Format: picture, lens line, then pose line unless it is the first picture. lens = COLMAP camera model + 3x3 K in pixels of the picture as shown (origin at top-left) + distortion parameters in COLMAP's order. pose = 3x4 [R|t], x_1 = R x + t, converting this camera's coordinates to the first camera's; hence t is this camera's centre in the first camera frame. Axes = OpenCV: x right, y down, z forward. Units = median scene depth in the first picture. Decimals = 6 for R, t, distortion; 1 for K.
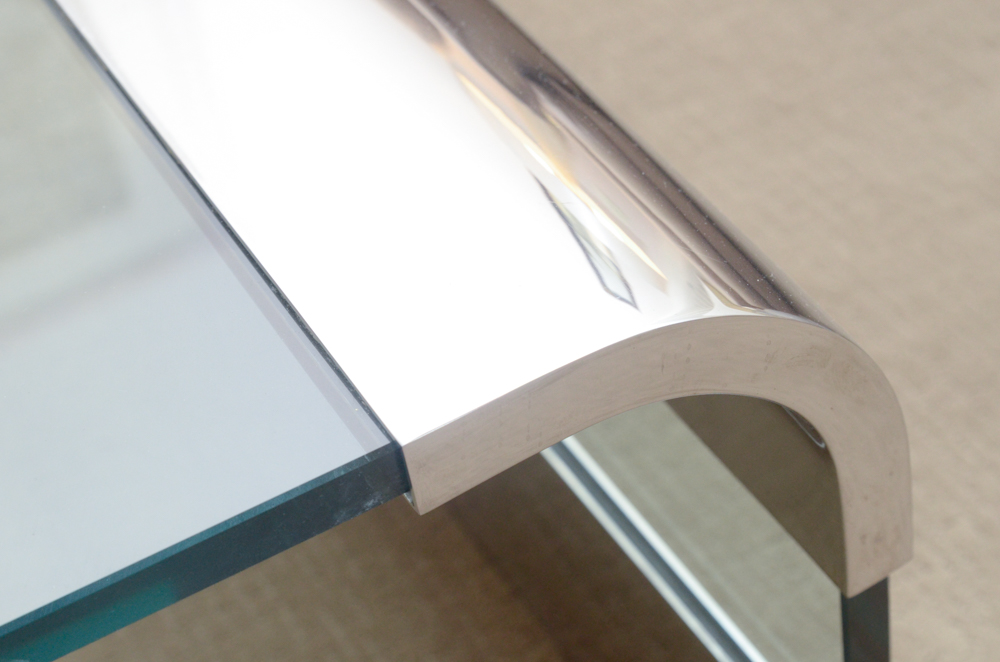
lens RADIAL K [[2498.8, 0, 499.3], [0, 2498.8, 332.5], [0, 0, 1]] dist [-0.081711, 0.000000]
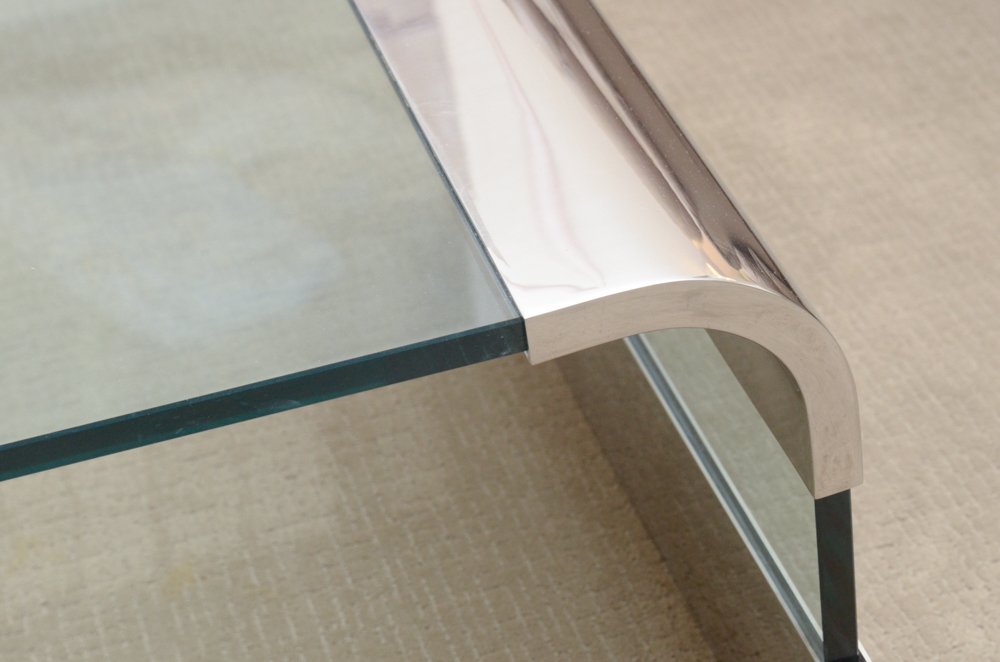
lens RADIAL K [[2498.8, 0, 500.5], [0, 2498.8, 330.1], [0, 0, 1]] dist [-0.081711, 0.000000]
pose [[0.978883, 0.144909, -0.144185, 0.161906], [-0.155258, 0.985846, -0.063262, 0.135838], [0.132977, 0.084312, 0.987526, -0.598263]]
